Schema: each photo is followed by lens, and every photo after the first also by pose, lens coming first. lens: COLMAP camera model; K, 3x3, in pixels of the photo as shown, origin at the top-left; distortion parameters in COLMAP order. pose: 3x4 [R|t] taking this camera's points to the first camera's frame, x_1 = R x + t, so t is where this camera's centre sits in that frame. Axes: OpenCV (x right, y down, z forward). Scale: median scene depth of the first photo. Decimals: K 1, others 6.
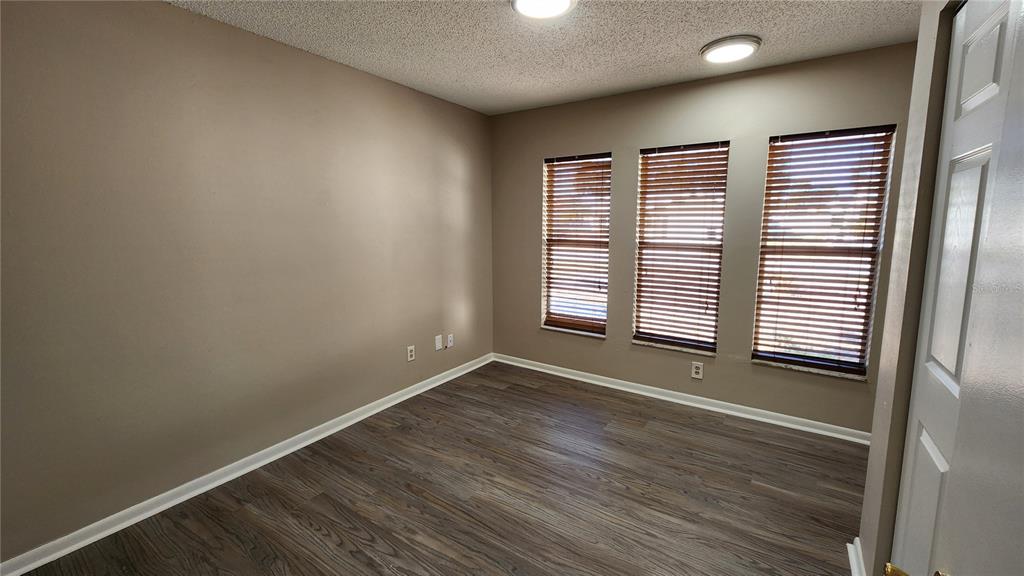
lens RADIAL K [[414.6, 0, 515.9], [0, 414.6, 282.2], [0, 0, 1]] dist [0.003150, -0.001351]
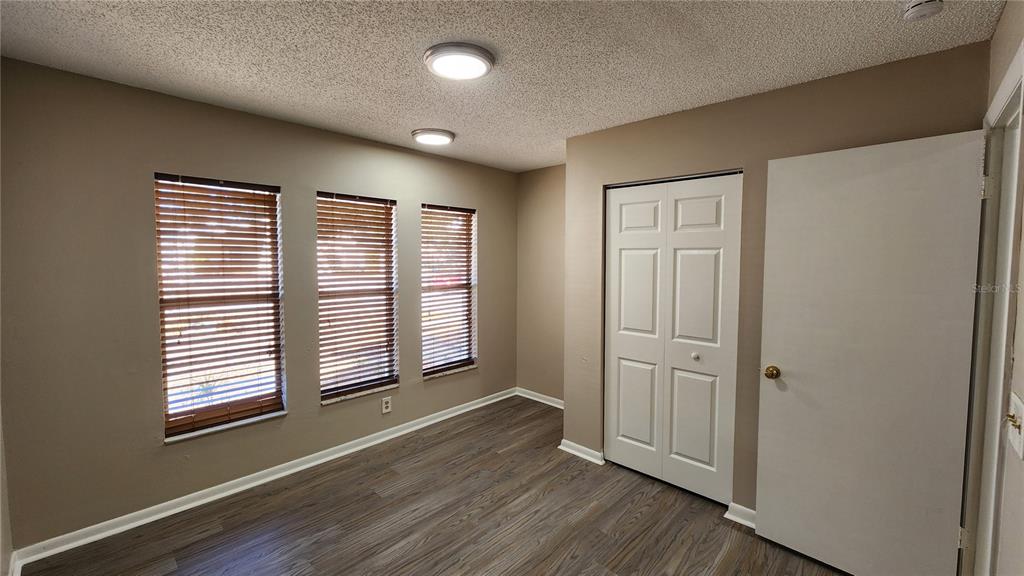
lens RADIAL K [[414.6, 0, 522.4], [0, 414.6, 284.0], [0, 0, 1]] dist [0.003150, -0.001351]
pose [[0.155401, -0.060836, 0.985976, -0.628506], [0.134693, 0.990085, 0.039860, -0.107613], [-0.978626, 0.126610, 0.162055, 0.504177]]
